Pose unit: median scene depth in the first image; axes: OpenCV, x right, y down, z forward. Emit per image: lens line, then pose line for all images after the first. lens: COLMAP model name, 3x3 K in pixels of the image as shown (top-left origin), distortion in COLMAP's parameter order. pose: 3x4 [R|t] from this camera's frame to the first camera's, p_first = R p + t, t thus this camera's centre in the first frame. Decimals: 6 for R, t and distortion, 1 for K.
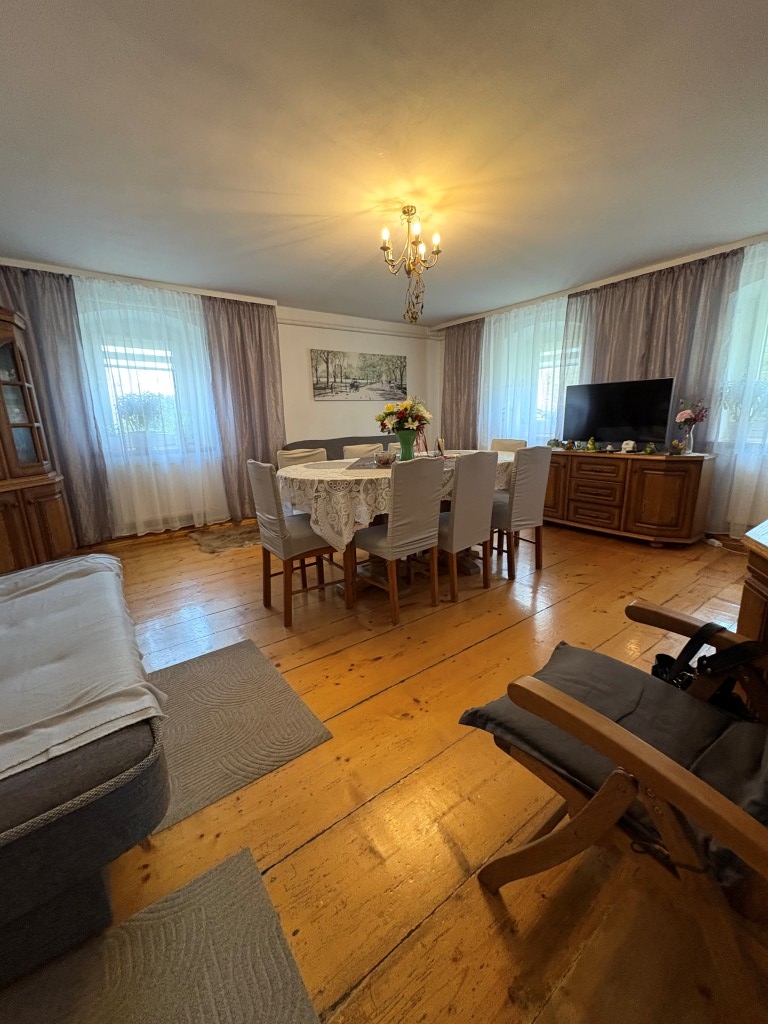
lens RADIAL K [[408.3, 0, 382.7], [0, 408.3, 513.7], [0, 0, 1]] dist [-0.001257, -0.000116]
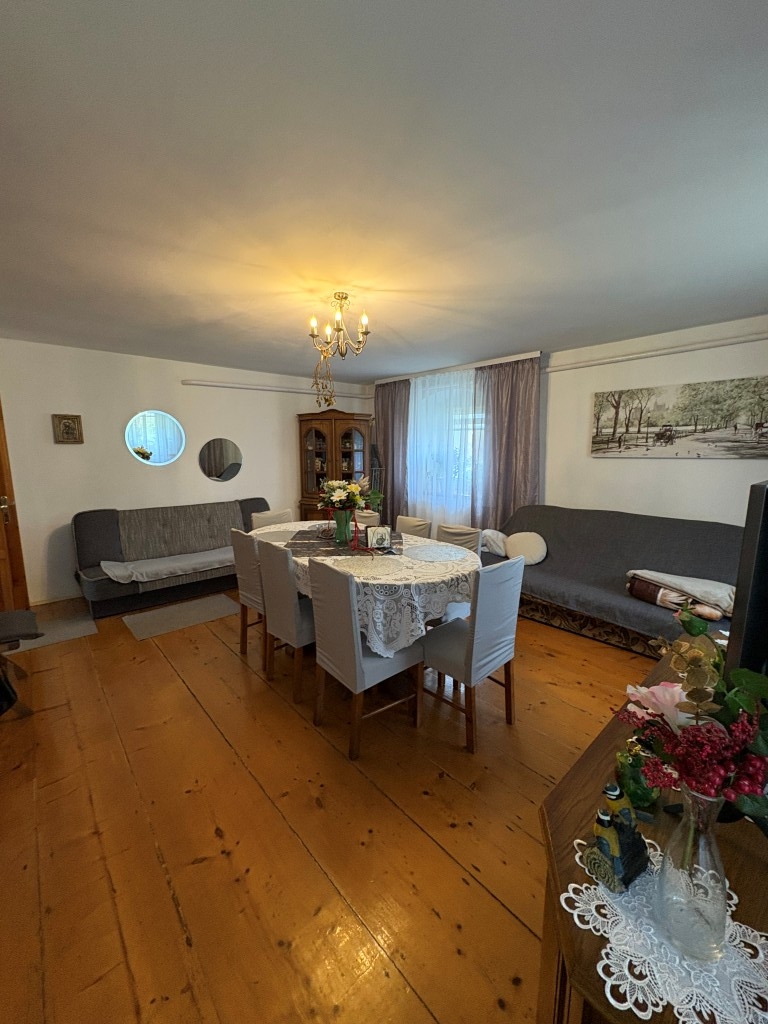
lens RADIAL K [[408.3, 0, 383.3], [0, 408.3, 512.2], [0, 0, 1]] dist [-0.001257, -0.000116]
pose [[0.101077, 0.176691, -0.979063, 0.566372], [-0.225797, 0.962496, 0.150390, -0.205003], [0.968916, 0.205869, 0.137182, 0.533557]]
